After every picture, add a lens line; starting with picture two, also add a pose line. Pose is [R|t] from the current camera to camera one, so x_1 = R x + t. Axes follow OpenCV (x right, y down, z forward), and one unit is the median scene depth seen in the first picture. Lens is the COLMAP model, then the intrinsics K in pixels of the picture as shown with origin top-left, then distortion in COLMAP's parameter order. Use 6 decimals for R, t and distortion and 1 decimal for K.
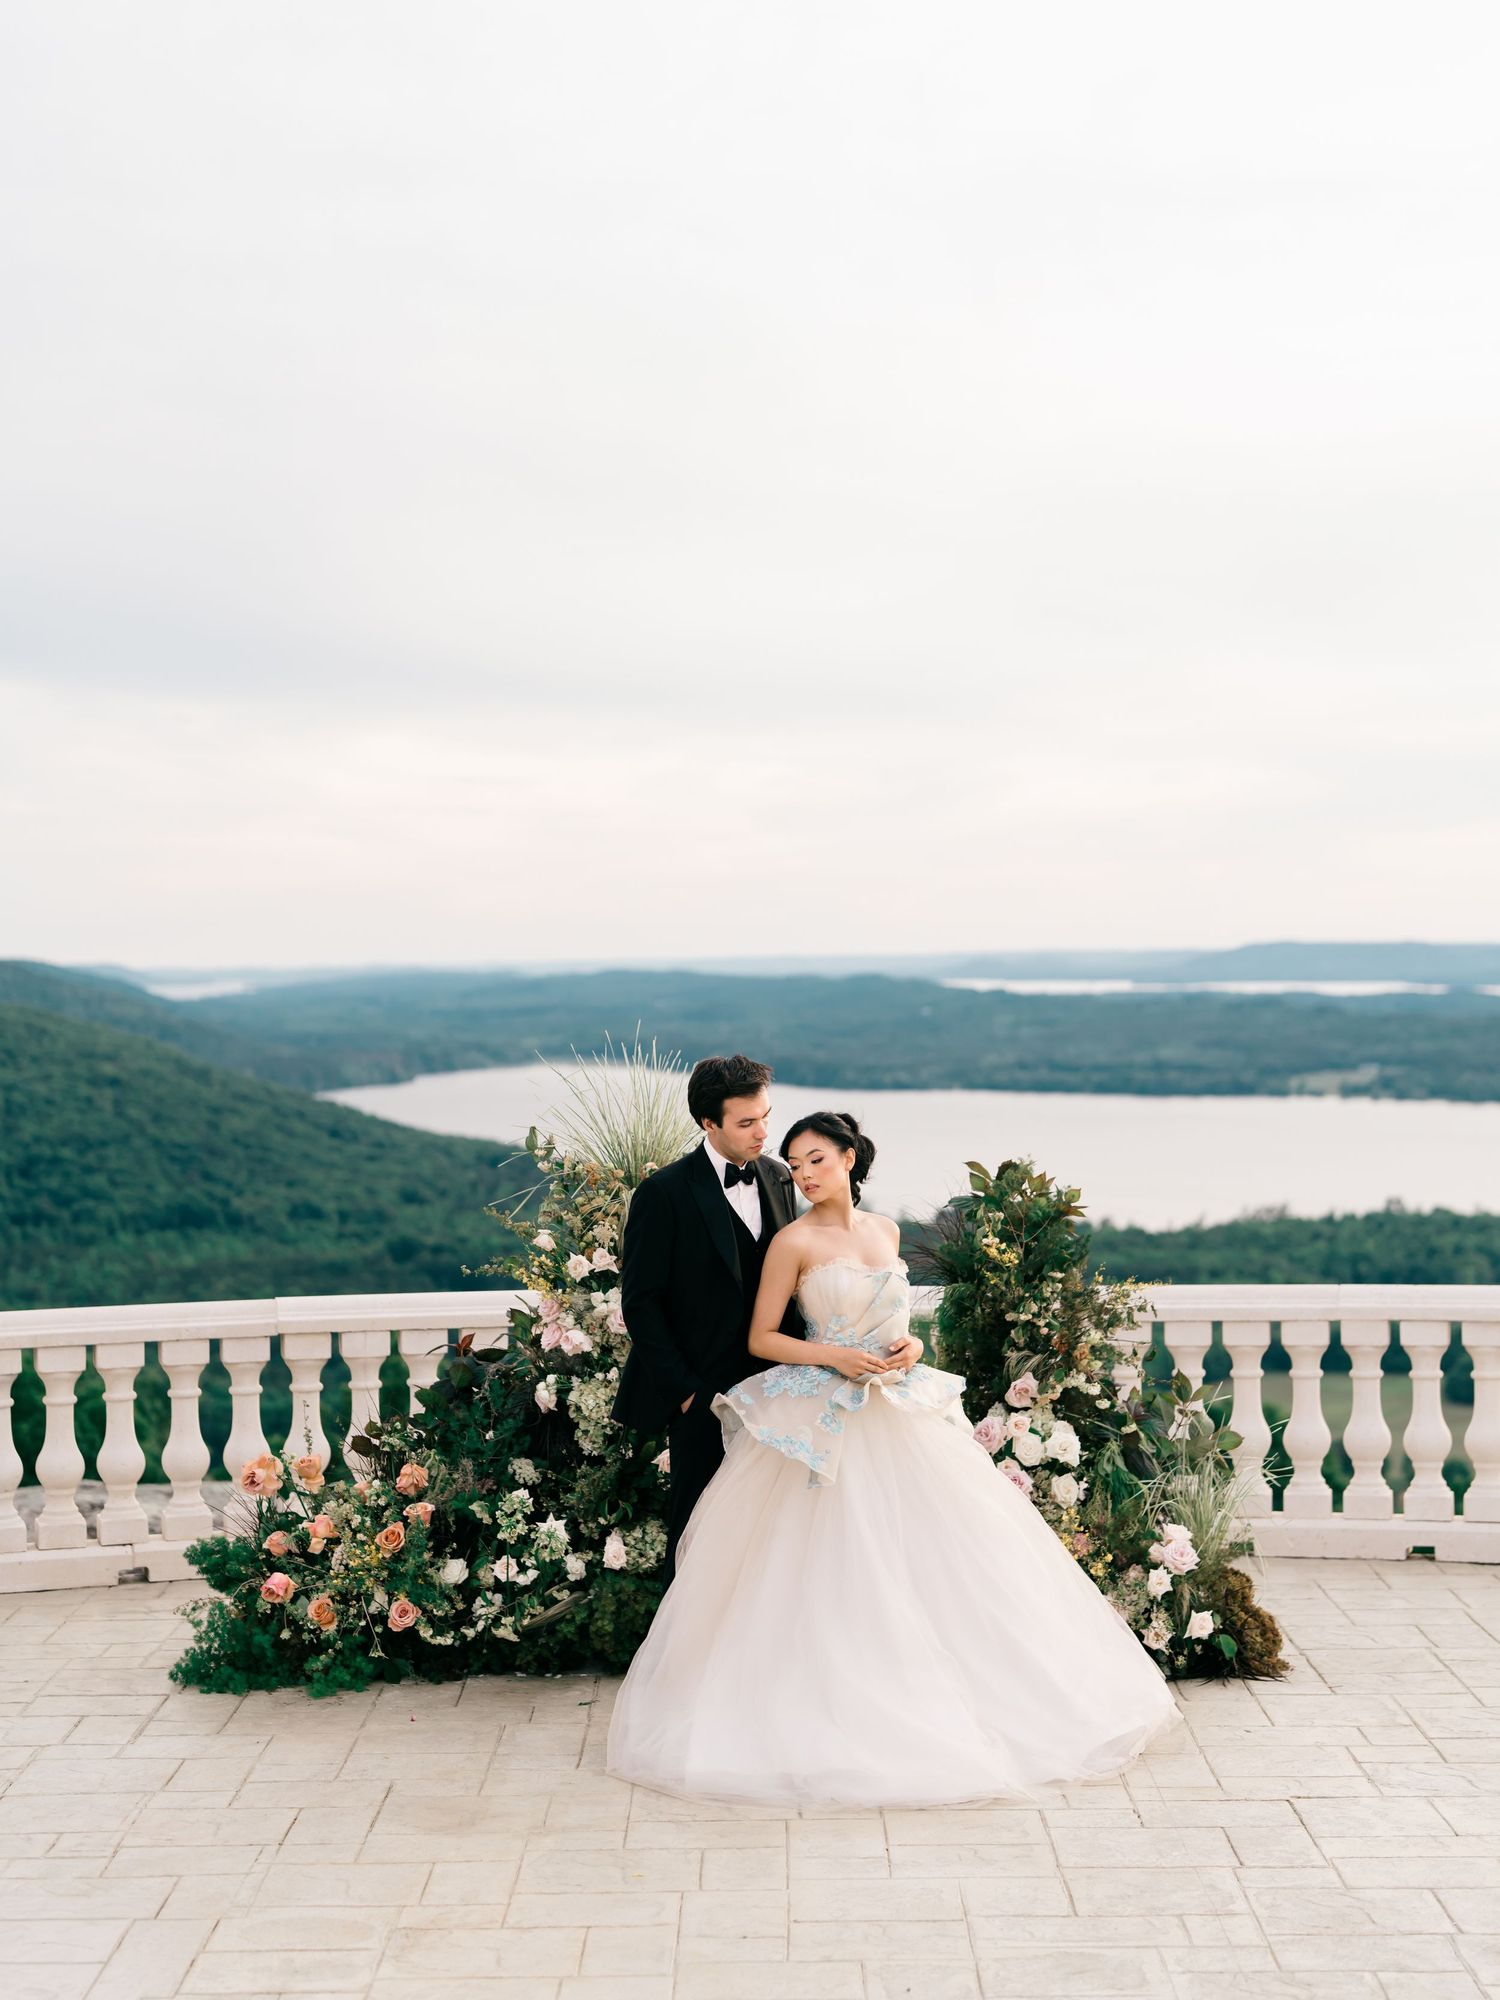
lens RADIAL K [[3125.7, 0, 750.0], [0, 3125.7, 1000.0], [0, 0, 1]] dist [0.012793, -0.003091]
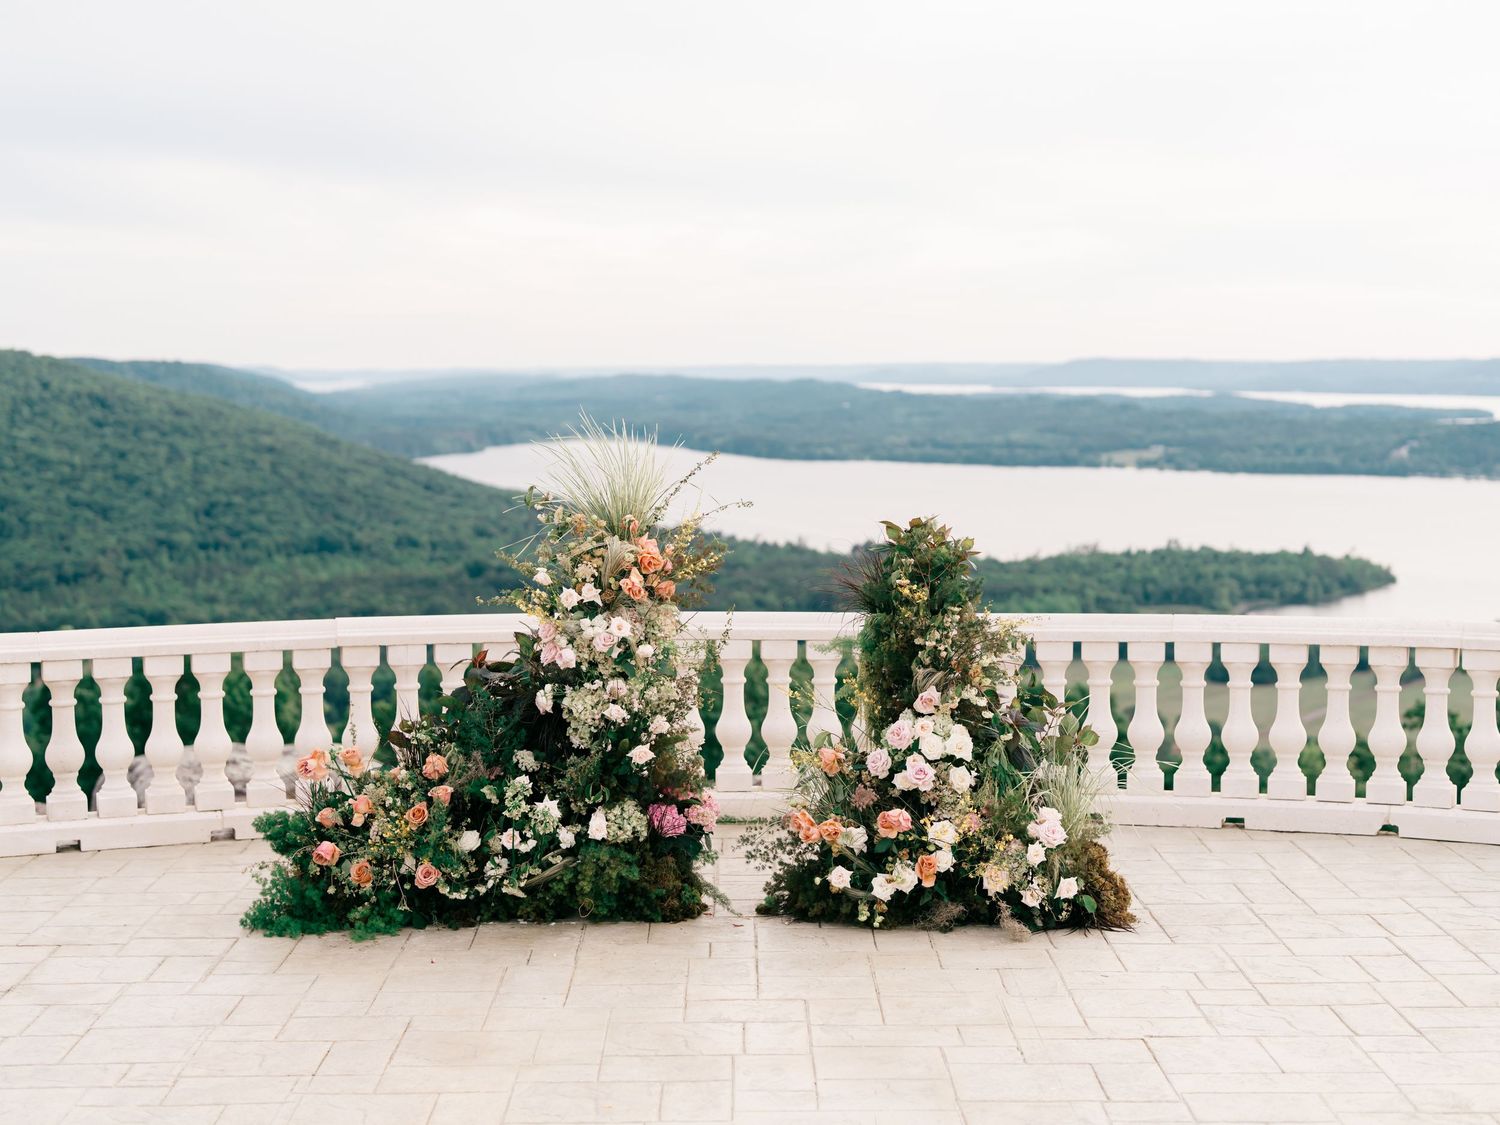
lens RADIAL K [[2140.0, 0, 750.0], [0, 2140.0, 562.5], [0, 0, 1]] dist [-0.029025, -0.000496]
pose [[0.999884, 0.008547, 0.012615, 0.004726], [-0.009487, 0.997026, 0.076481, 0.005549], [-0.011924, -0.076591, 0.996991, 0.139858]]
